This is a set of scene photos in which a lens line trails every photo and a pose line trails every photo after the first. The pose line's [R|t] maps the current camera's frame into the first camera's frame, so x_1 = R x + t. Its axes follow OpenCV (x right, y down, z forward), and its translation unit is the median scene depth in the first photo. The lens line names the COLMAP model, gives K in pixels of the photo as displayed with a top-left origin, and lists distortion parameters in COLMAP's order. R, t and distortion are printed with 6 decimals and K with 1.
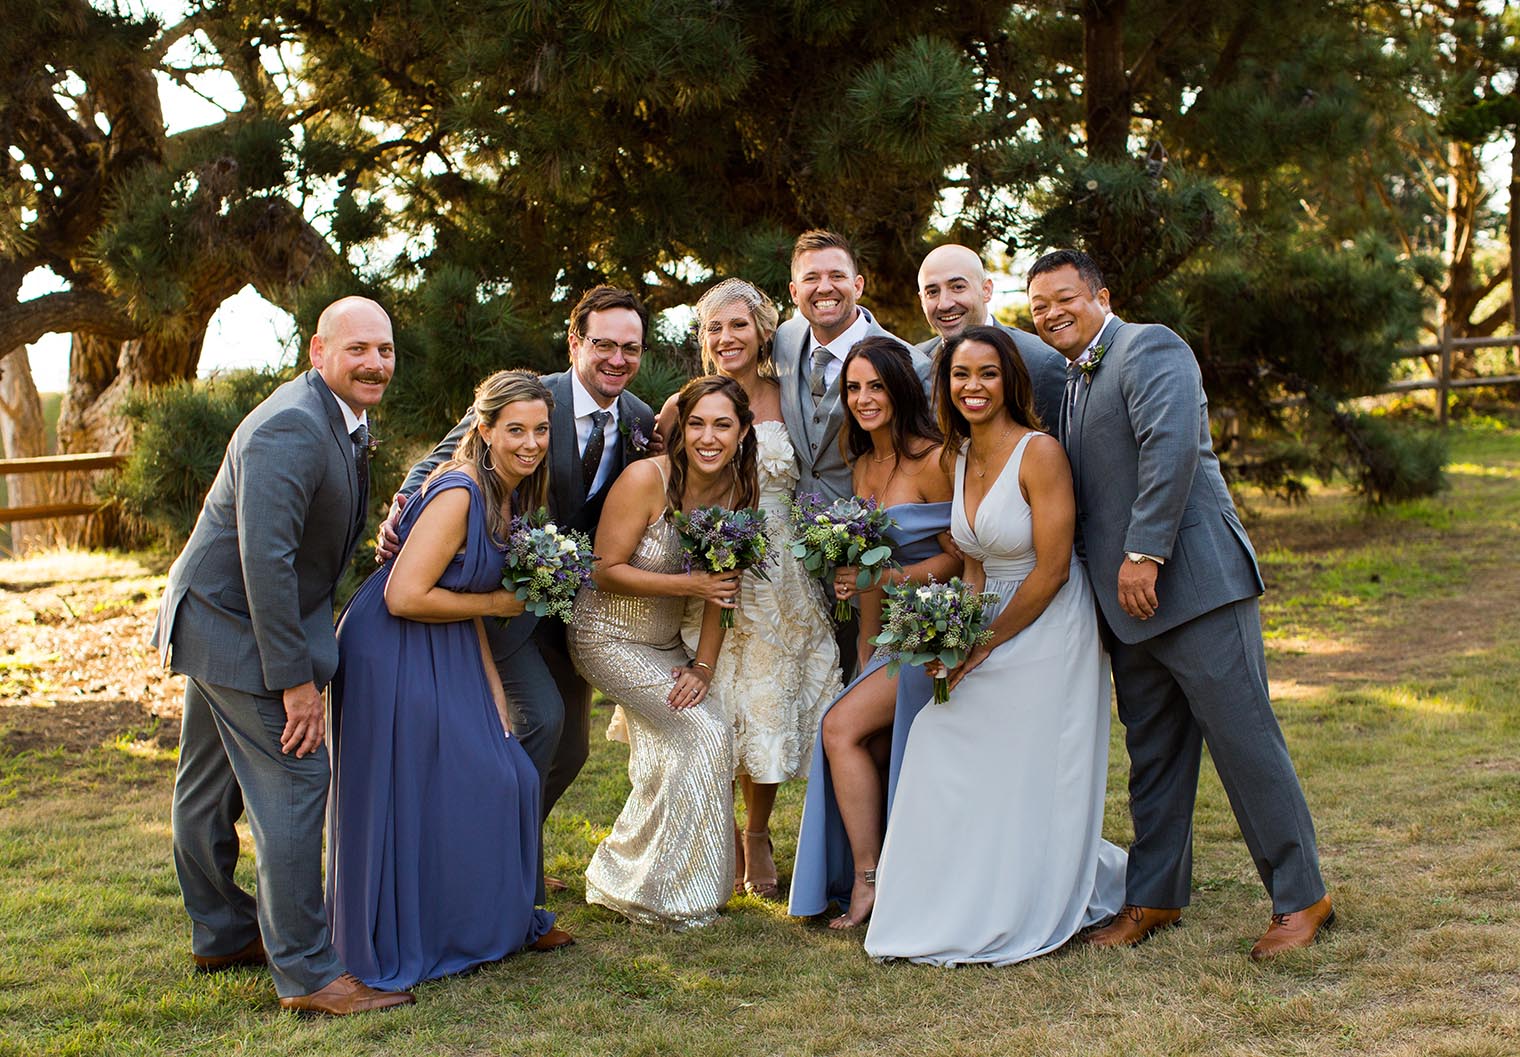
lens RADIAL K [[2333.2, 0, 757.1], [0, 2333.2, 527.2], [0, 0, 1]] dist [-0.049645, 0.000000]
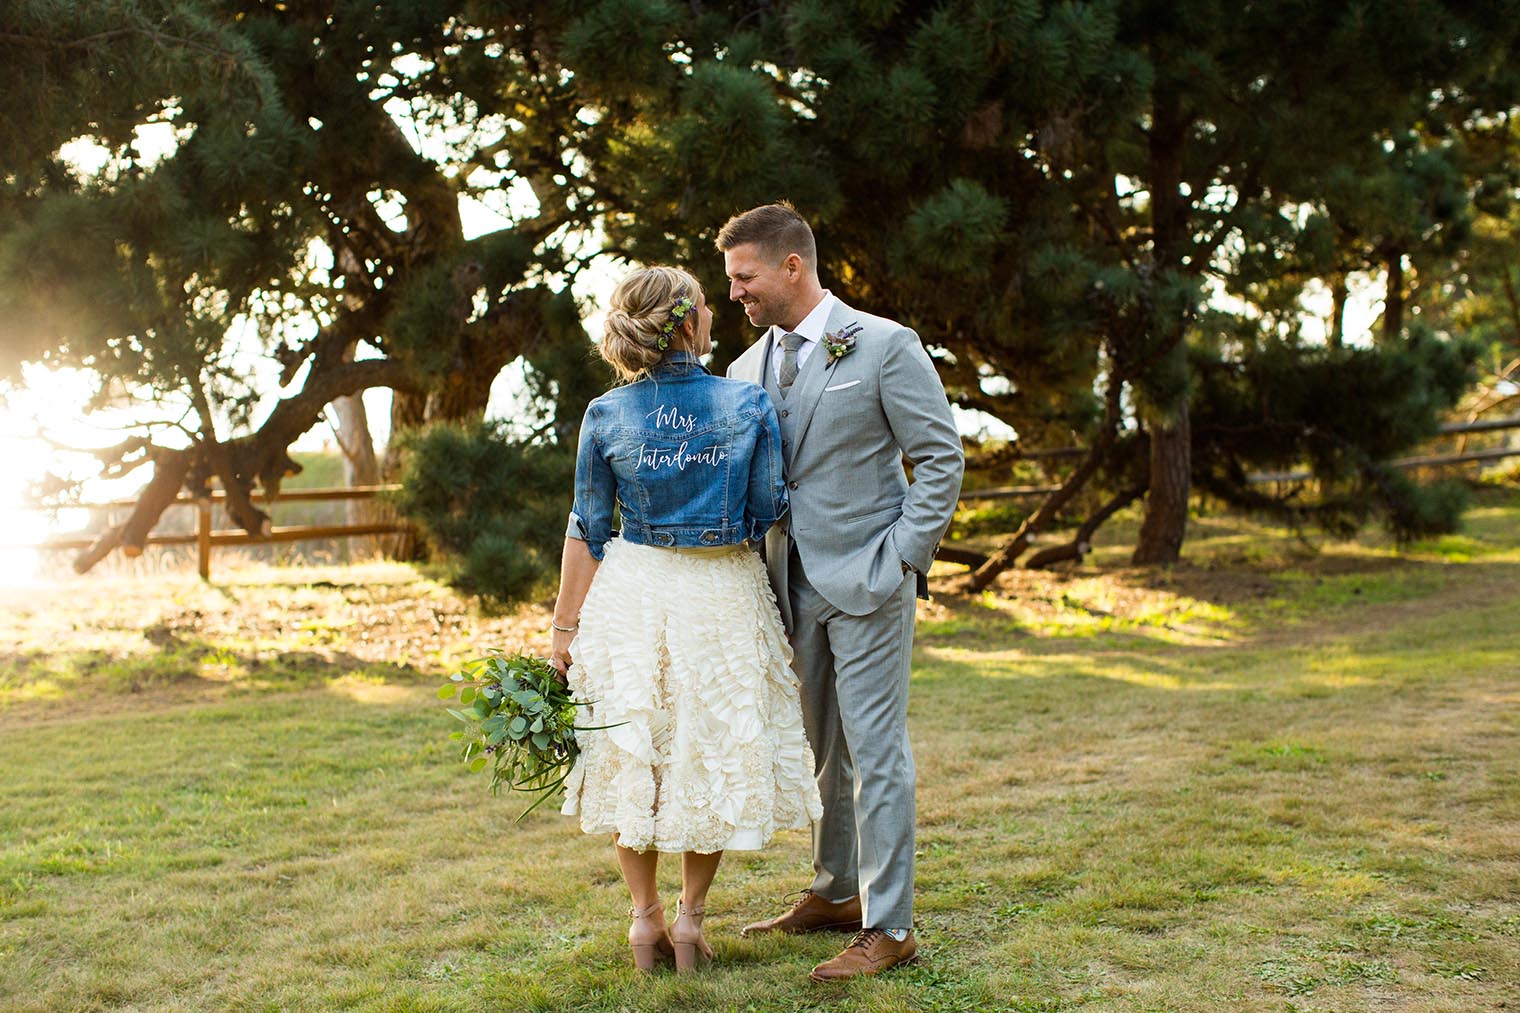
lens RADIAL K [[2203.4, 0, 743.4], [0, 2203.4, 493.1], [0, 0, 1]] dist [-0.108107, 0.000000]
pose [[0.988933, 0.016879, -0.147400, 0.087192], [-0.023143, 0.998896, -0.040885, 0.019958], [0.146547, 0.043844, 0.988232, -0.188170]]
